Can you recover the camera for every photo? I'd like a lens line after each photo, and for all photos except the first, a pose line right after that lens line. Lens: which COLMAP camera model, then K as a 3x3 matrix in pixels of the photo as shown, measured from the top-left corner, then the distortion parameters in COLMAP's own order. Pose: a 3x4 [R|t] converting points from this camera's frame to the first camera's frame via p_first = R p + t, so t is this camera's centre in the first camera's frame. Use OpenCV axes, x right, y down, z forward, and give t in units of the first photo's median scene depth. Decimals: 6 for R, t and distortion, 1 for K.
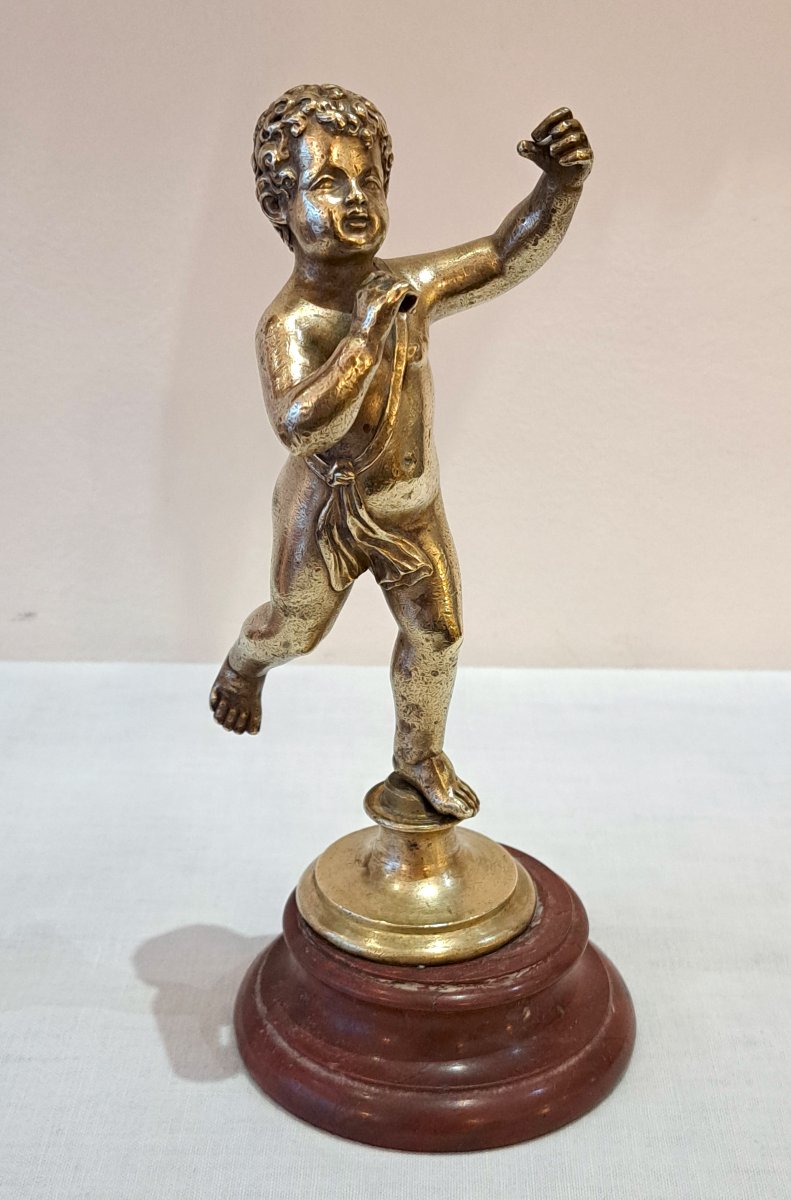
lens RADIAL K [[1162.3, 0, 395.5], [0, 1162.3, 600.0], [0, 0, 1]] dist [-0.005124, -0.242304]
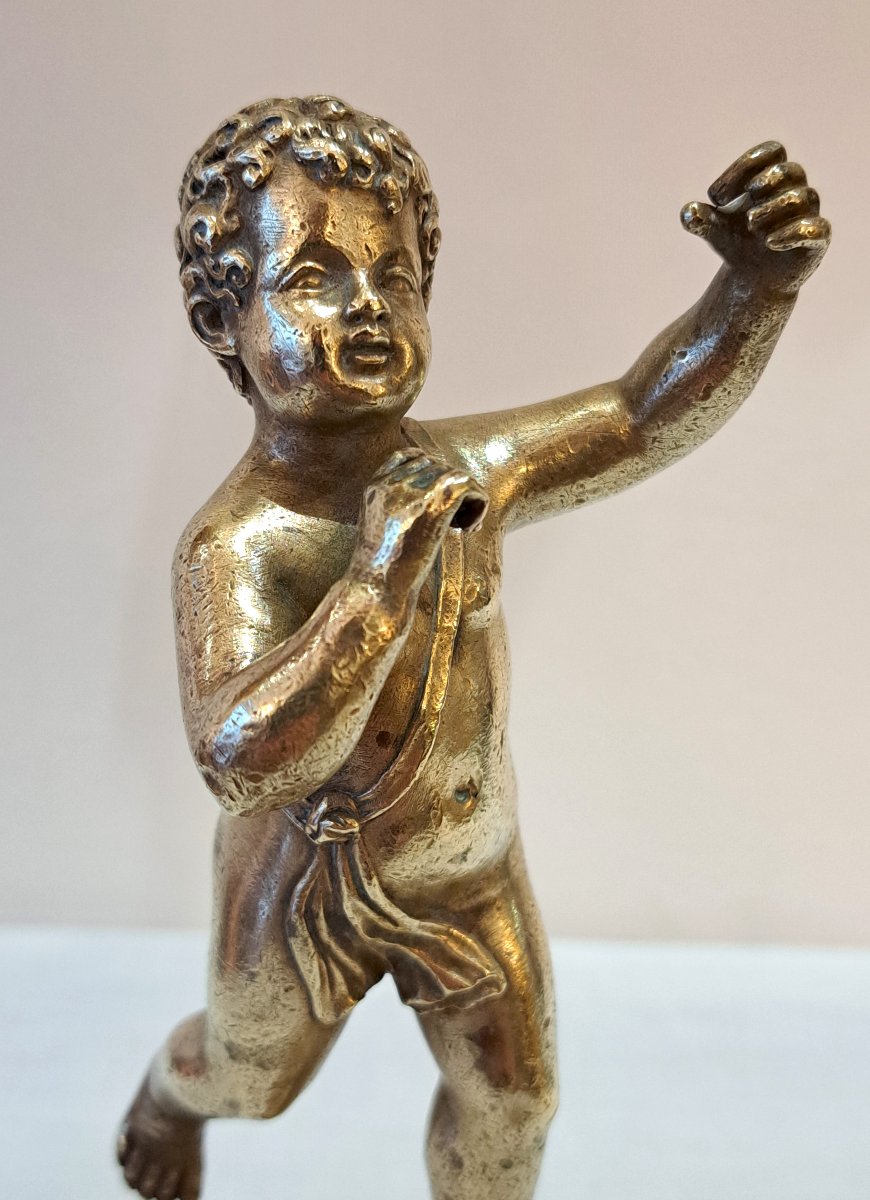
lens RADIAL K [[1310.9, 0, 435.0], [0, 1310.9, 600.0], [0, 0, 1]] dist [0.010066, -0.244143]
pose [[0.999930, 0.011738, -0.001492, -0.001663], [-0.011832, 0.990983, -0.133462, -0.136527], [-0.000088, 0.133470, 0.991053, 0.425594]]
